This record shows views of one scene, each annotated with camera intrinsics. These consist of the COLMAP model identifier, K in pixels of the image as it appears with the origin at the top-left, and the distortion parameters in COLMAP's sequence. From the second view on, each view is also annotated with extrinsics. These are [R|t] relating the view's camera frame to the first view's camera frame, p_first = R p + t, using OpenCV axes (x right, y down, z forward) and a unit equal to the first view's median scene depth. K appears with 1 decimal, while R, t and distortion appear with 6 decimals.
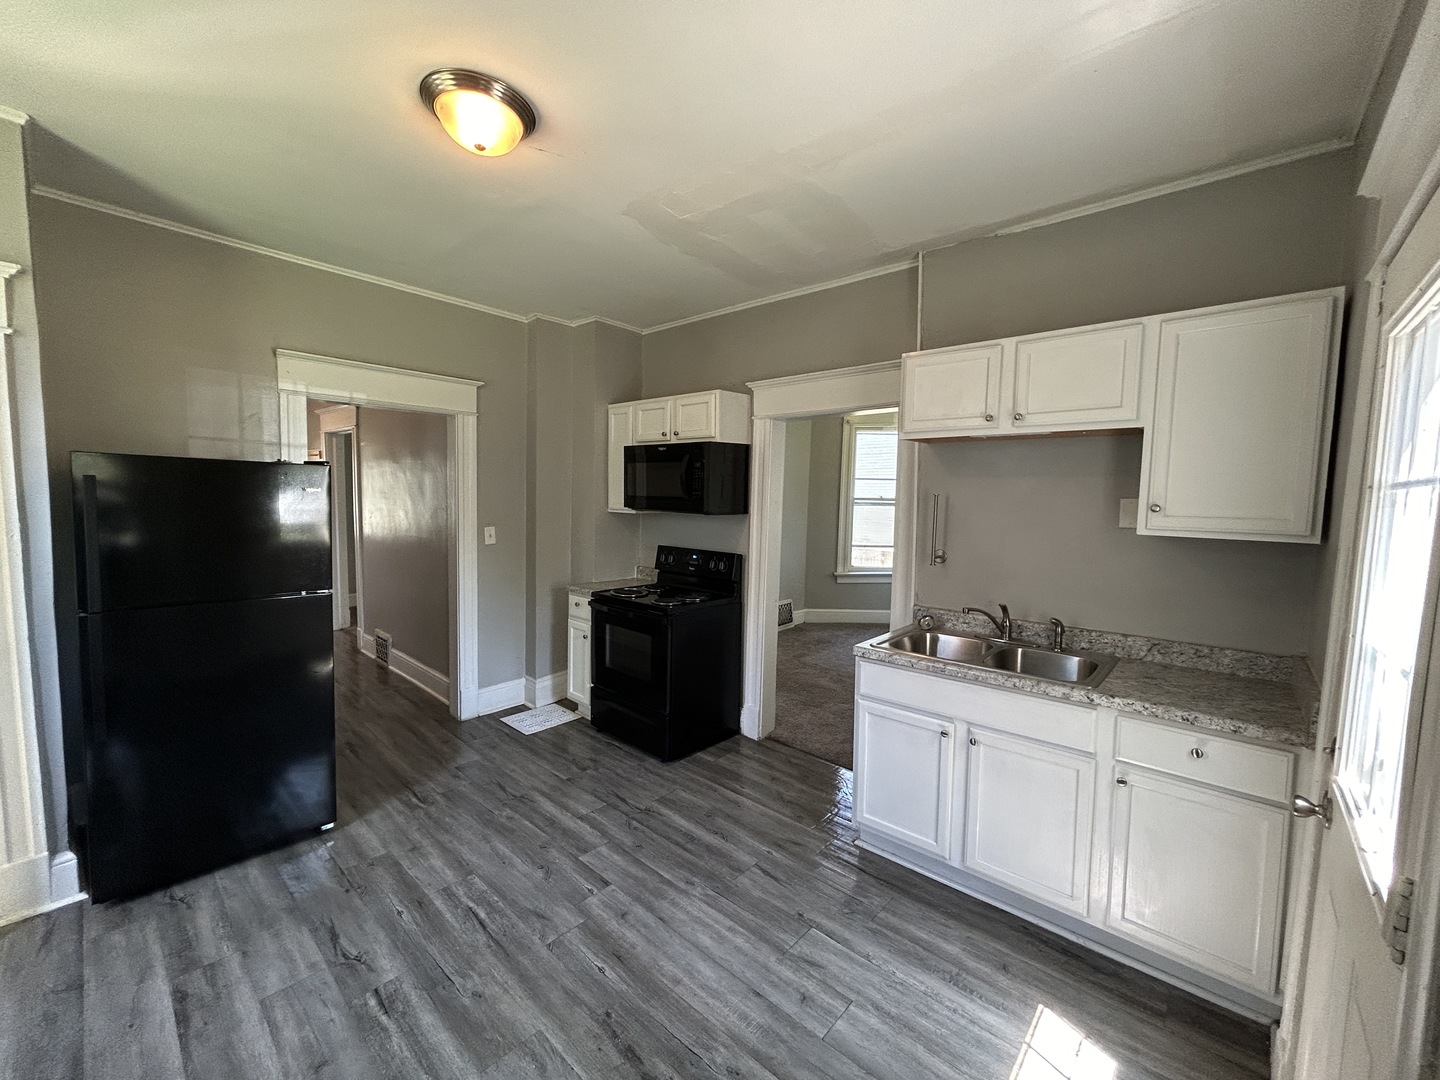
lens RADIAL K [[578.8, 0, 720.0], [0, 578.8, 540.0], [0, 0, 1]] dist [-0.002003, -0.000369]
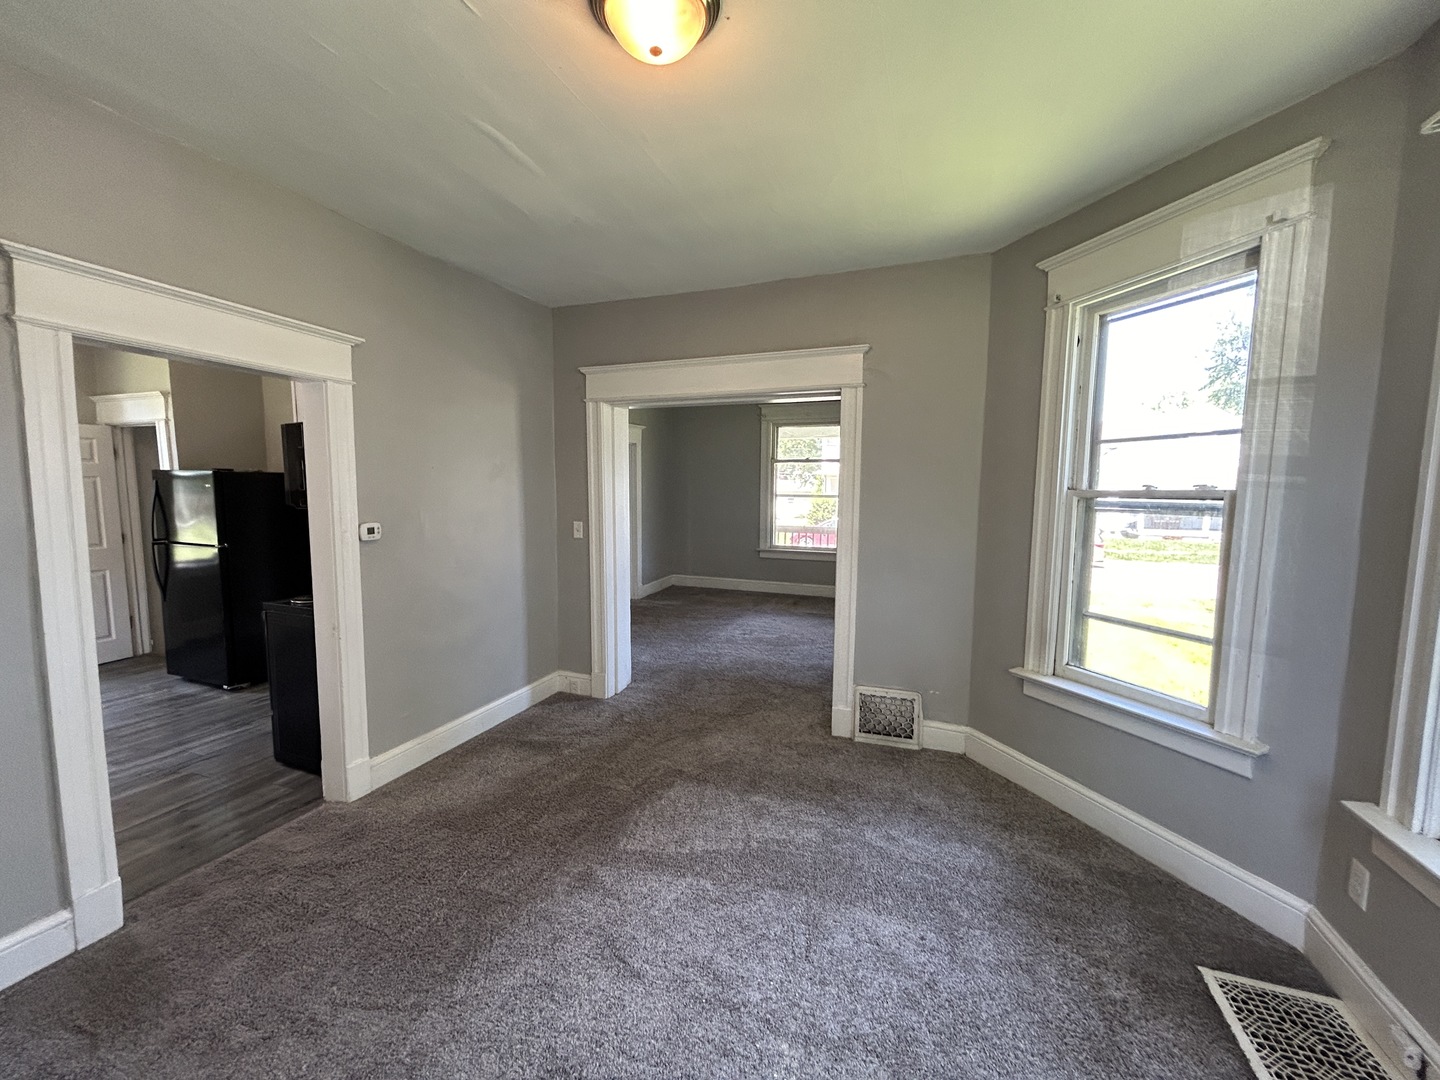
lens RADIAL K [[578.8, 0, 720.0], [0, 578.8, 540.0], [0, 0, 1]] dist [-0.002003, -0.000369]
pose [[0.351338, 0.068747, -0.933721, 0.209070], [-0.070272, 0.996424, 0.046922, -0.017002], [0.933608, 0.049129, 0.354912, 0.264262]]
